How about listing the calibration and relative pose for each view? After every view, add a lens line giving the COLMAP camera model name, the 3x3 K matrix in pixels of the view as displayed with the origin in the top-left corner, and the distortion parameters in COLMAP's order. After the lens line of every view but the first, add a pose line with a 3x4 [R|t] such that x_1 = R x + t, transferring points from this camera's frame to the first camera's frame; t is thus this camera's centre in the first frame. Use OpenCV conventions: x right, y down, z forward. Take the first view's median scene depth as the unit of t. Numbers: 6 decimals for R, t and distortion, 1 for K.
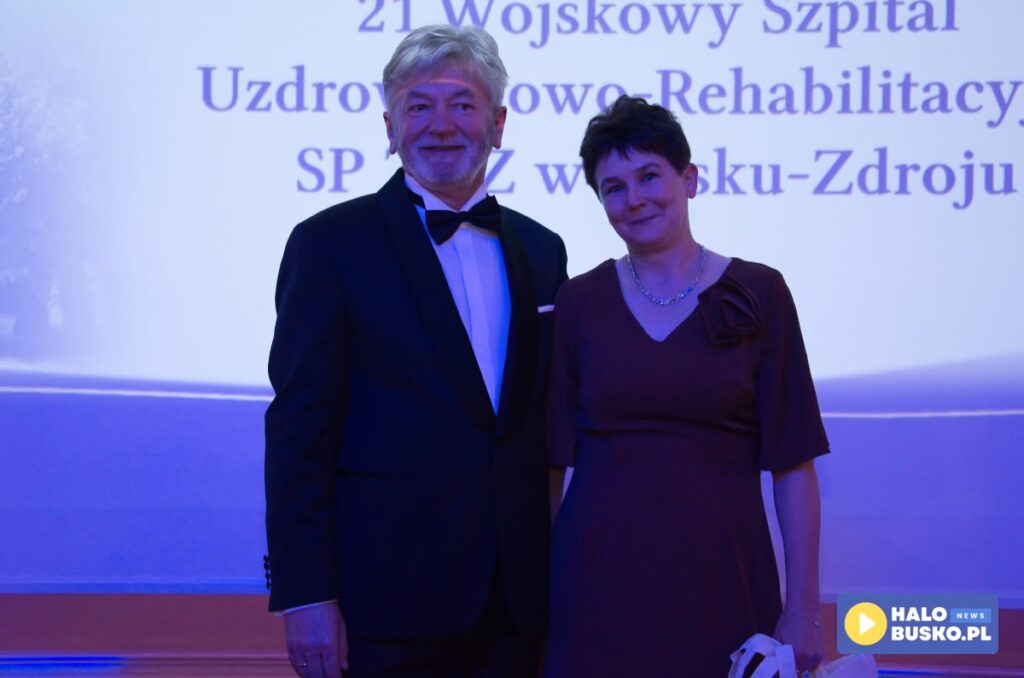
lens RADIAL K [[2127.9, 0, 506.5], [0, 2127.9, 354.0], [0, 0, 1]] dist [0.304155, 0.000000]
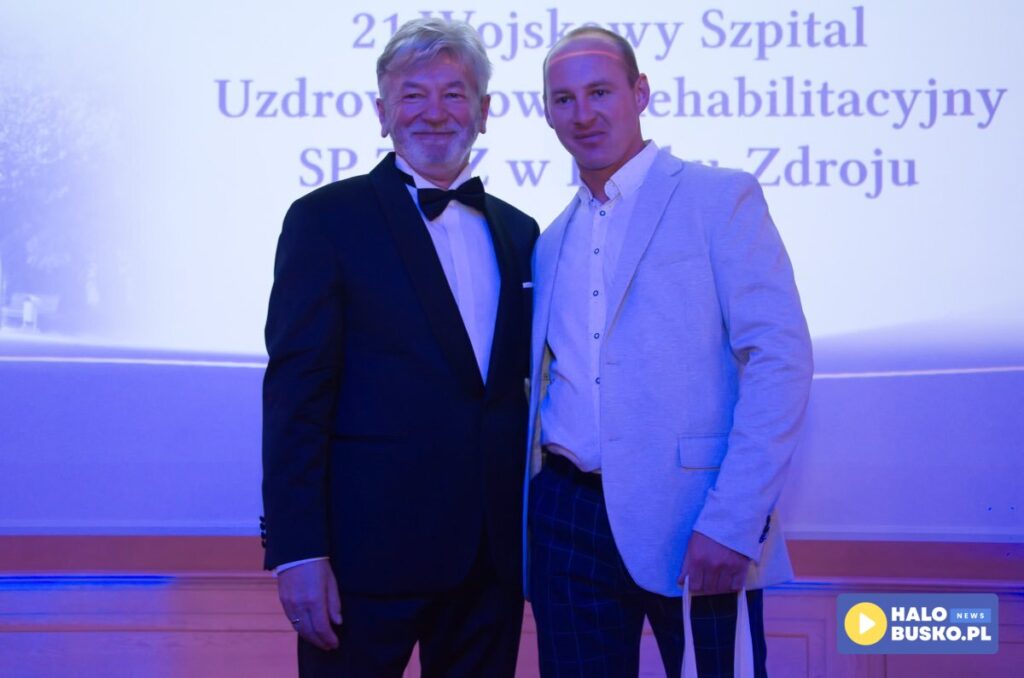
lens RADIAL K [[1654.8, 0, 481.5], [0, 1654.8, 320.9], [0, 0, 1]] dist [0.035615, 0.000000]
pose [[0.999942, -0.006594, 0.008457, -0.008057], [0.006646, 0.999959, -0.006197, 0.002969], [-0.008416, 0.006253, 0.999945, 0.108037]]
